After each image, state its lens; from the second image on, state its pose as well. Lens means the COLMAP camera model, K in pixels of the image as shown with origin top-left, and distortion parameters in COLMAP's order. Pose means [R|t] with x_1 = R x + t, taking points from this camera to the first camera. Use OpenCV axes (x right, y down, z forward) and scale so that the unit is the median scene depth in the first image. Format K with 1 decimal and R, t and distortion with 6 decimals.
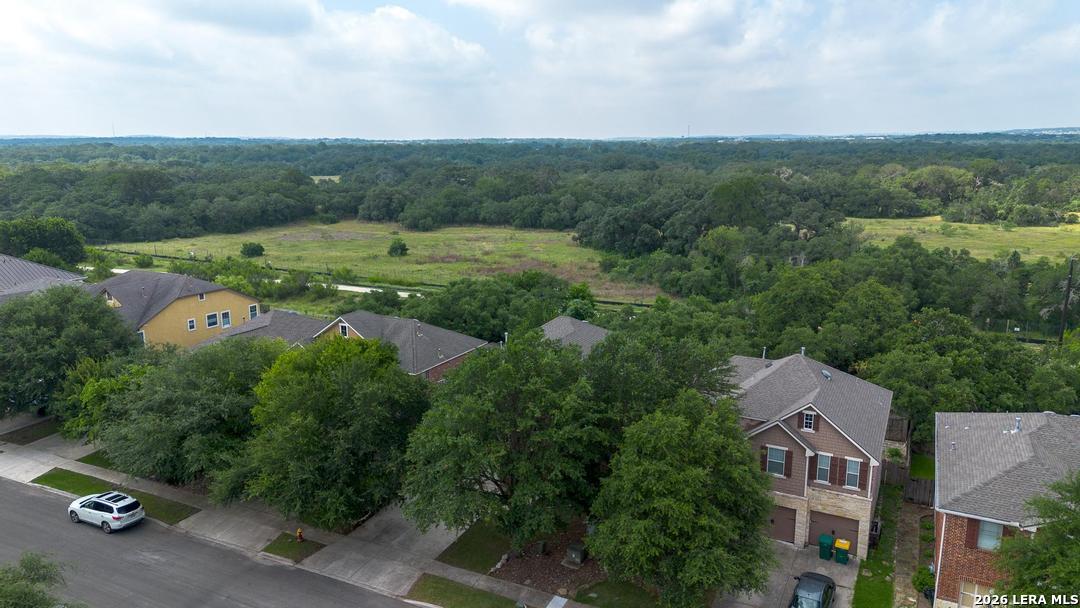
lens RADIAL K [[763.0, 0, 540.0], [0, 763.0, 304.0], [0, 0, 1]] dist [0.086021, -0.060187]
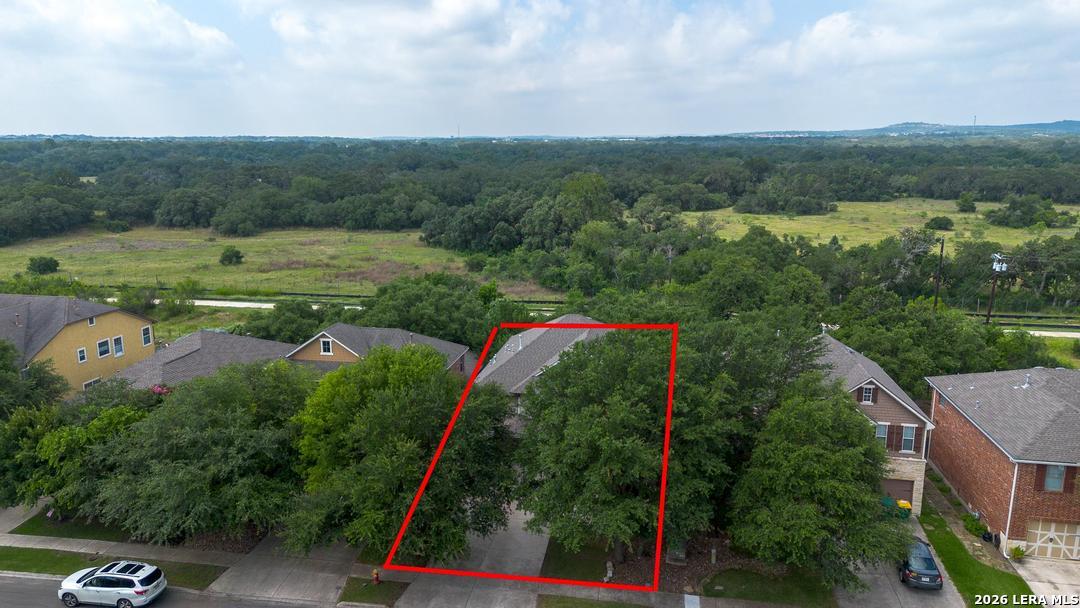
lens RADIAL K [[763.0, 0, 540.0], [0, 763.0, 304.0], [0, 0, 1]] dist [0.086021, -0.060187]
pose [[0.956260, -0.060636, 0.286164, -0.110993], [0.060525, 0.998124, 0.009241, -0.003204], [-0.286187, 0.008483, 0.958136, 0.028197]]
